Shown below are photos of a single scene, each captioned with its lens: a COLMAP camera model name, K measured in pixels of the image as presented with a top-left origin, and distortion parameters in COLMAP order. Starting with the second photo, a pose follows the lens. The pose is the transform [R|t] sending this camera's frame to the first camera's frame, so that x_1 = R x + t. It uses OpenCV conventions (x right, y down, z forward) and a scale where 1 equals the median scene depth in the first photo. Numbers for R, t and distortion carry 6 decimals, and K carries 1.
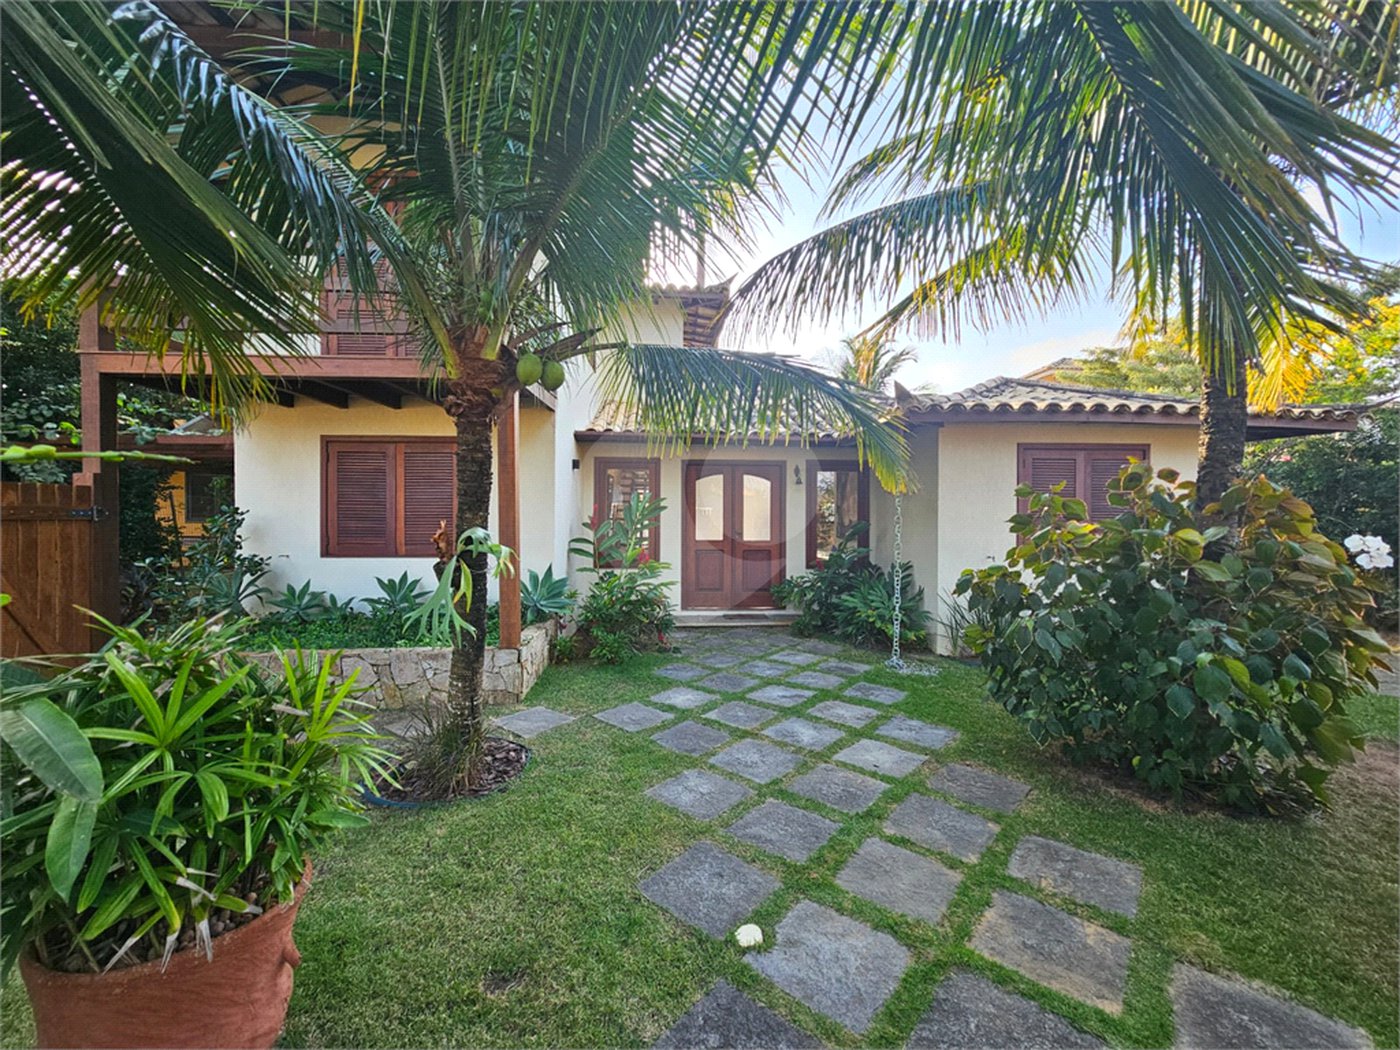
lens RADIAL K [[570.6, 0, 700.0], [0, 570.6, 525.0], [0, 0, 1]] dist [-0.001944, -0.000275]
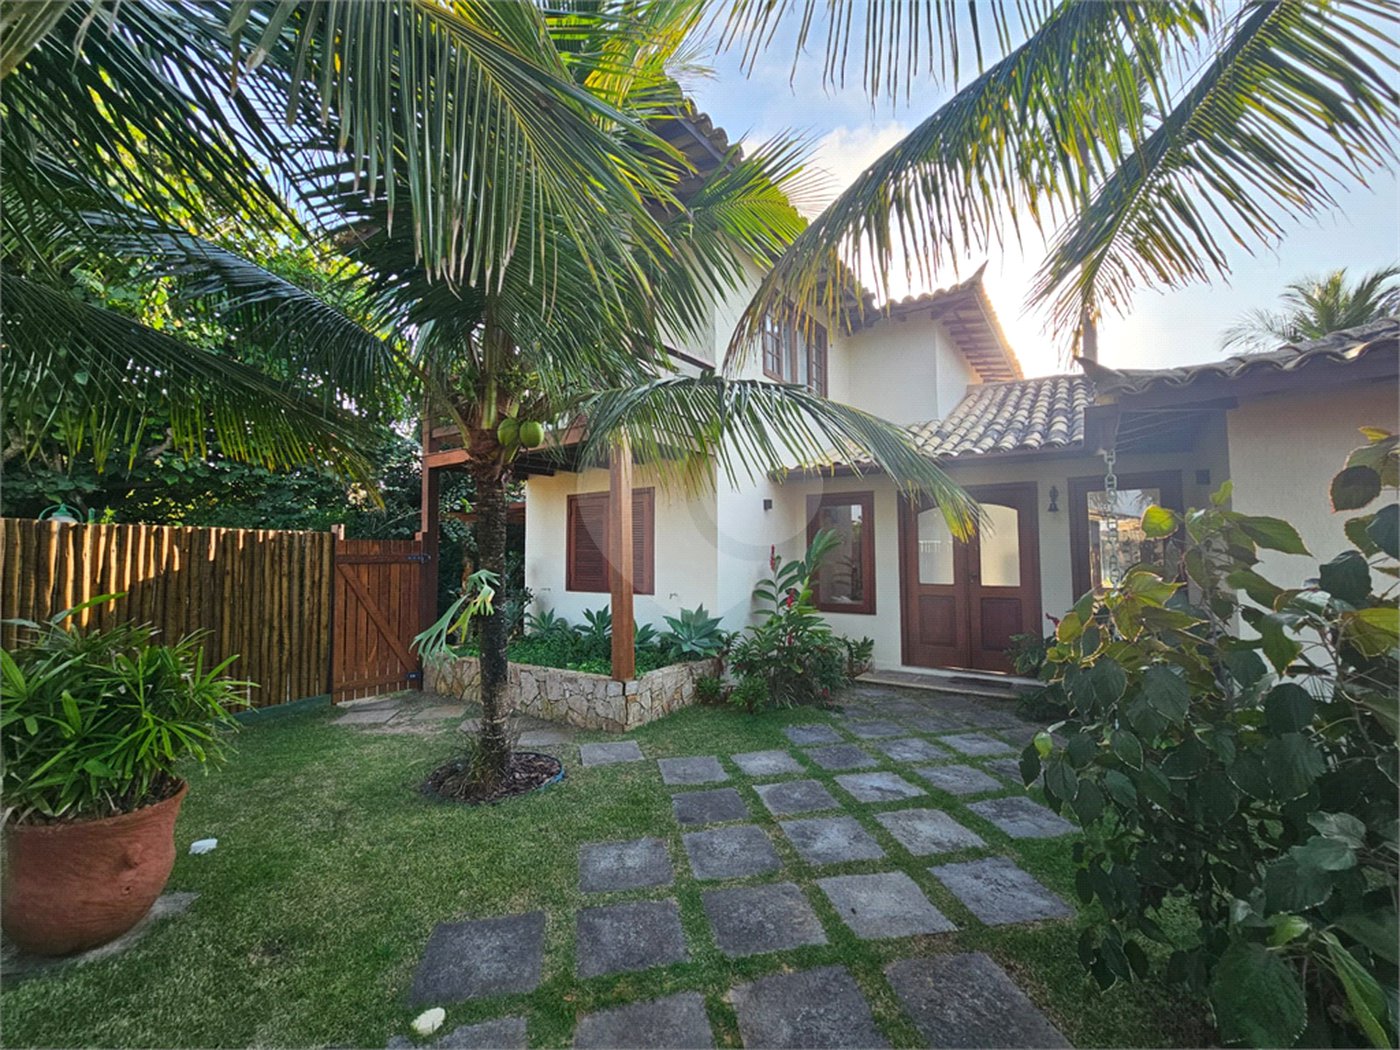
lens RADIAL K [[570.6, 0, 700.0], [0, 570.6, 525.0], [0, 0, 1]] dist [-0.001944, -0.000275]
pose [[0.789861, -0.038971, -0.612047, 0.356701], [-0.000363, 0.997949, -0.064011, -0.008118], [0.613286, 0.050782, 0.788227, 0.172038]]
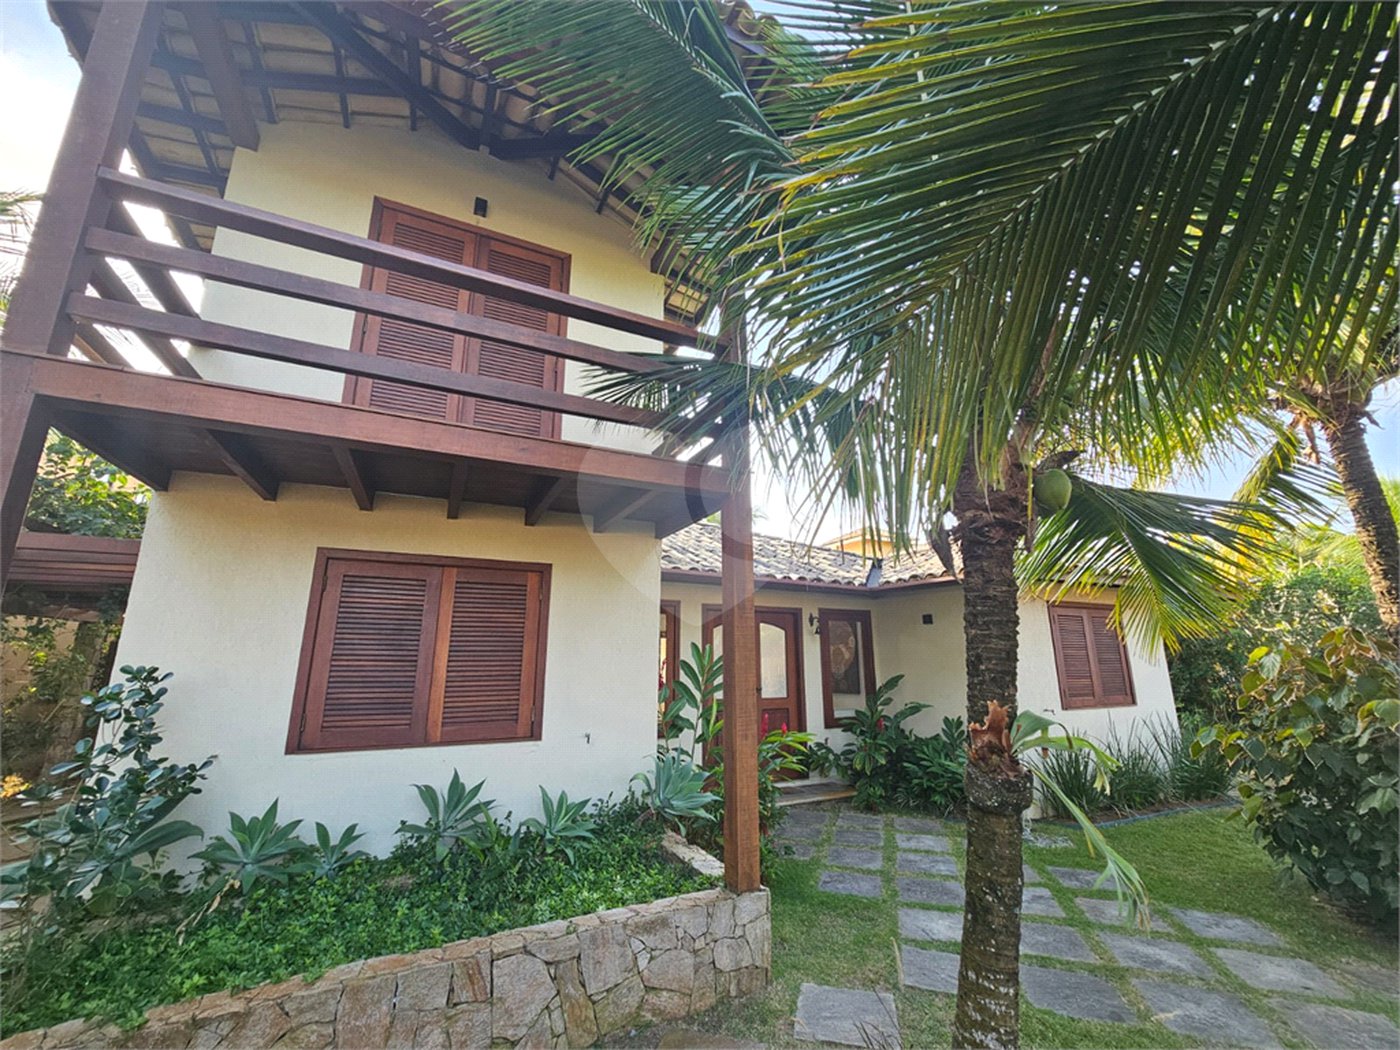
lens RADIAL K [[570.6, 0, 700.0], [0, 570.6, 525.0], [0, 0, 1]] dist [-0.001944, -0.000275]
pose [[0.915757, 0.090571, 0.391389, -0.526332], [0.007875, 0.970020, -0.242897, -0.024873], [-0.401655, 0.225517, 0.887590, 0.266499]]
